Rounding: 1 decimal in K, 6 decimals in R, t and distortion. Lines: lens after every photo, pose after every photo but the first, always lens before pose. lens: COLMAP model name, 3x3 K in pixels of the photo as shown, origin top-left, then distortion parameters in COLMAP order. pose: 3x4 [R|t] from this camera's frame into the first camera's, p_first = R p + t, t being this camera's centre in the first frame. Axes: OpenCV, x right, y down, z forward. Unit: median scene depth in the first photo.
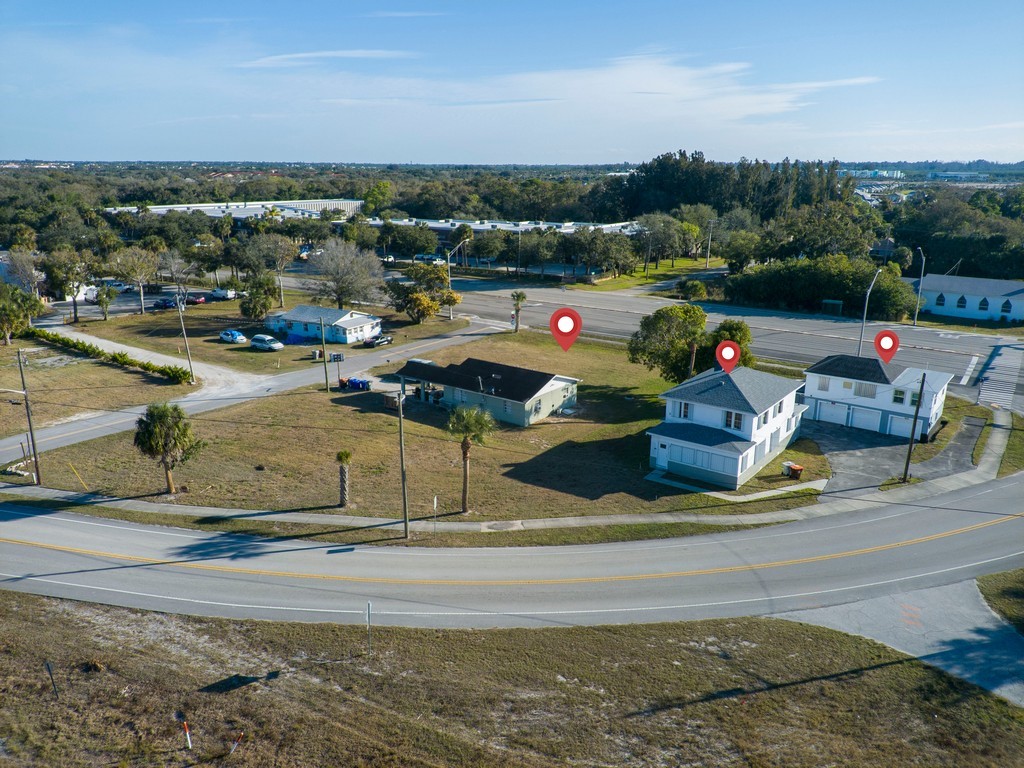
lens RADIAL K [[761.2, 0, 512.0], [0, 761.2, 384.0], [0, 0, 1]] dist [0.114356, -0.170087]
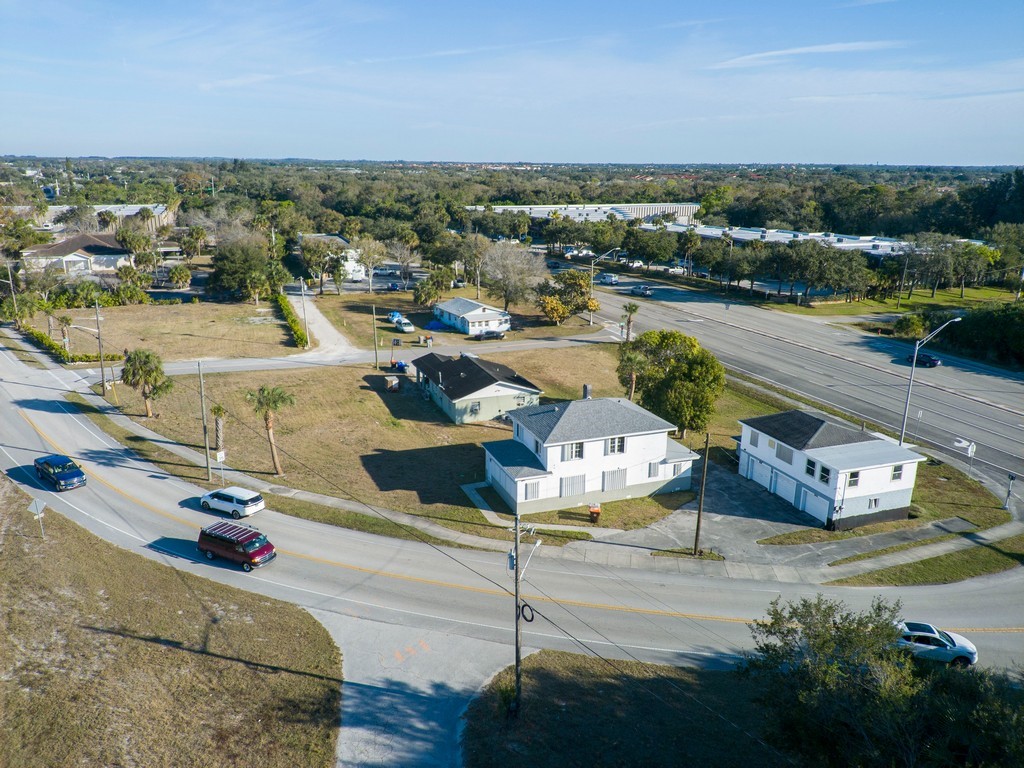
lens RADIAL K [[758.3, 0, 512.2], [0, 758.3, 398.6], [0, 0, 1]] dist [0.114696, -0.163744]
pose [[0.845516, 0.162500, -0.508621, 0.452022], [-0.153812, 0.986312, 0.059426, -0.039816], [0.511316, 0.027986, 0.858937, 0.093838]]
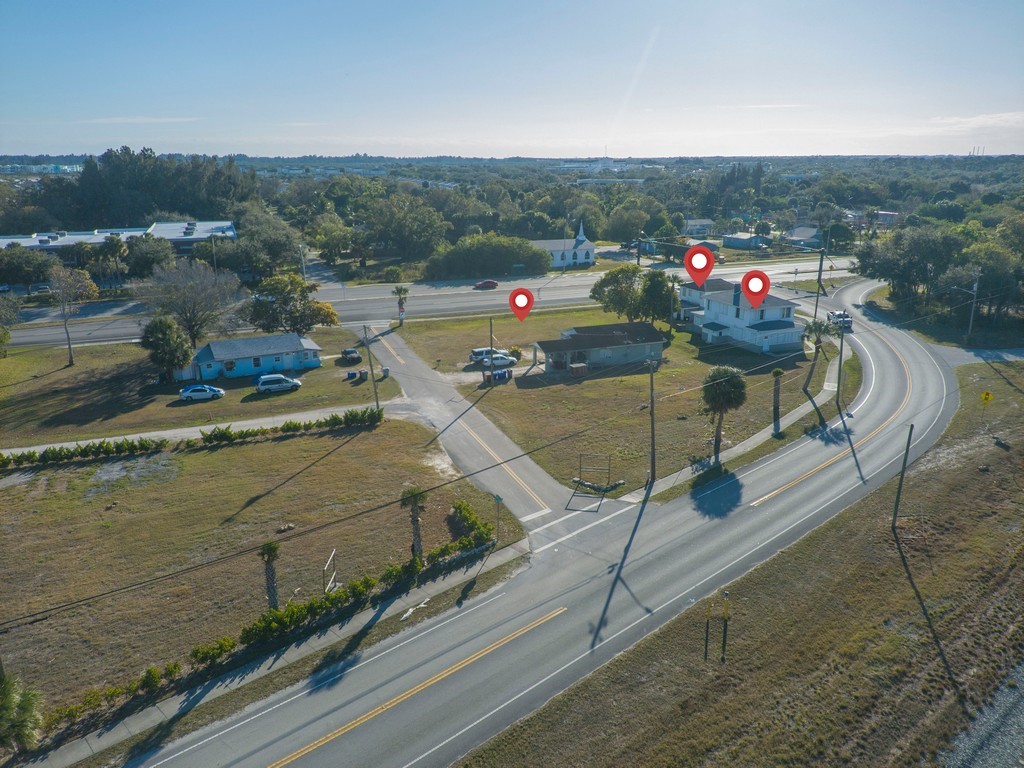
lens RADIAL K [[761.2, 0, 512.0], [0, 761.2, 384.0], [0, 0, 1]] dist [0.114356, -0.170087]
pose [[0.531273, -0.245563, 0.810832, -0.920266], [0.238653, 0.961692, 0.134881, -0.111132], [-0.812892, 0.121849, 0.569525, 0.321858]]
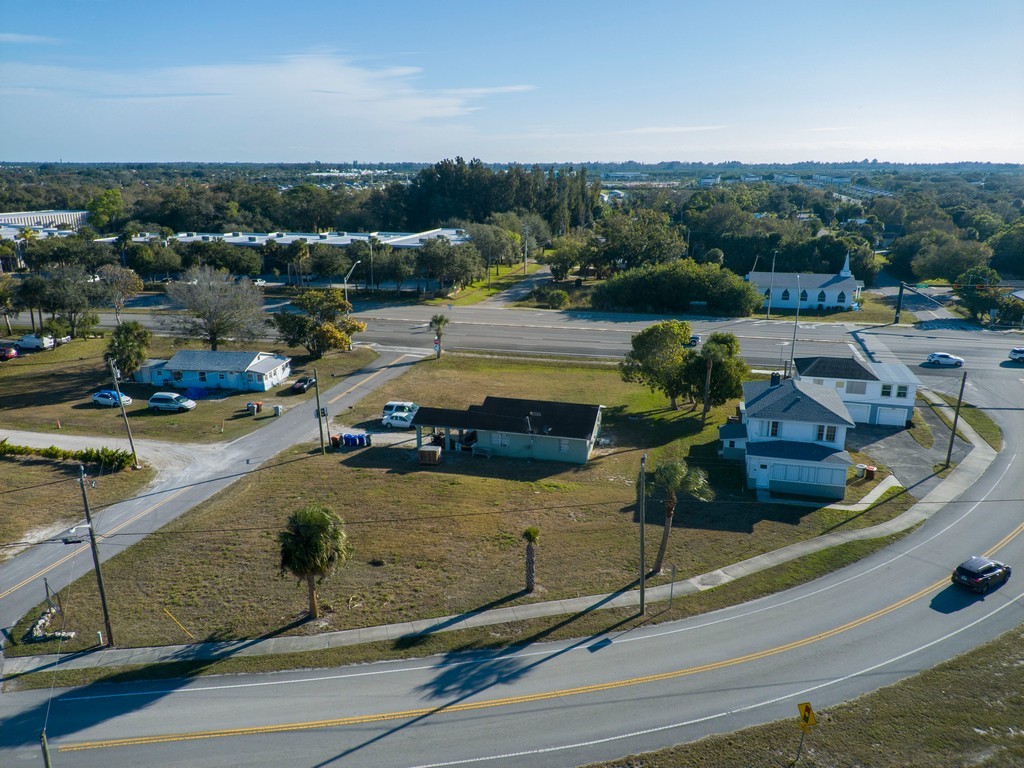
lens RADIAL K [[761.2, 0, 512.0], [0, 761.2, 384.0], [0, 0, 1]] dist [0.114356, -0.170087]
pose [[0.924188, -0.107479, 0.366503, -0.299461], [0.107019, 0.994021, 0.021640, -0.054241], [-0.366638, 0.019223, 0.930165, 0.104564]]
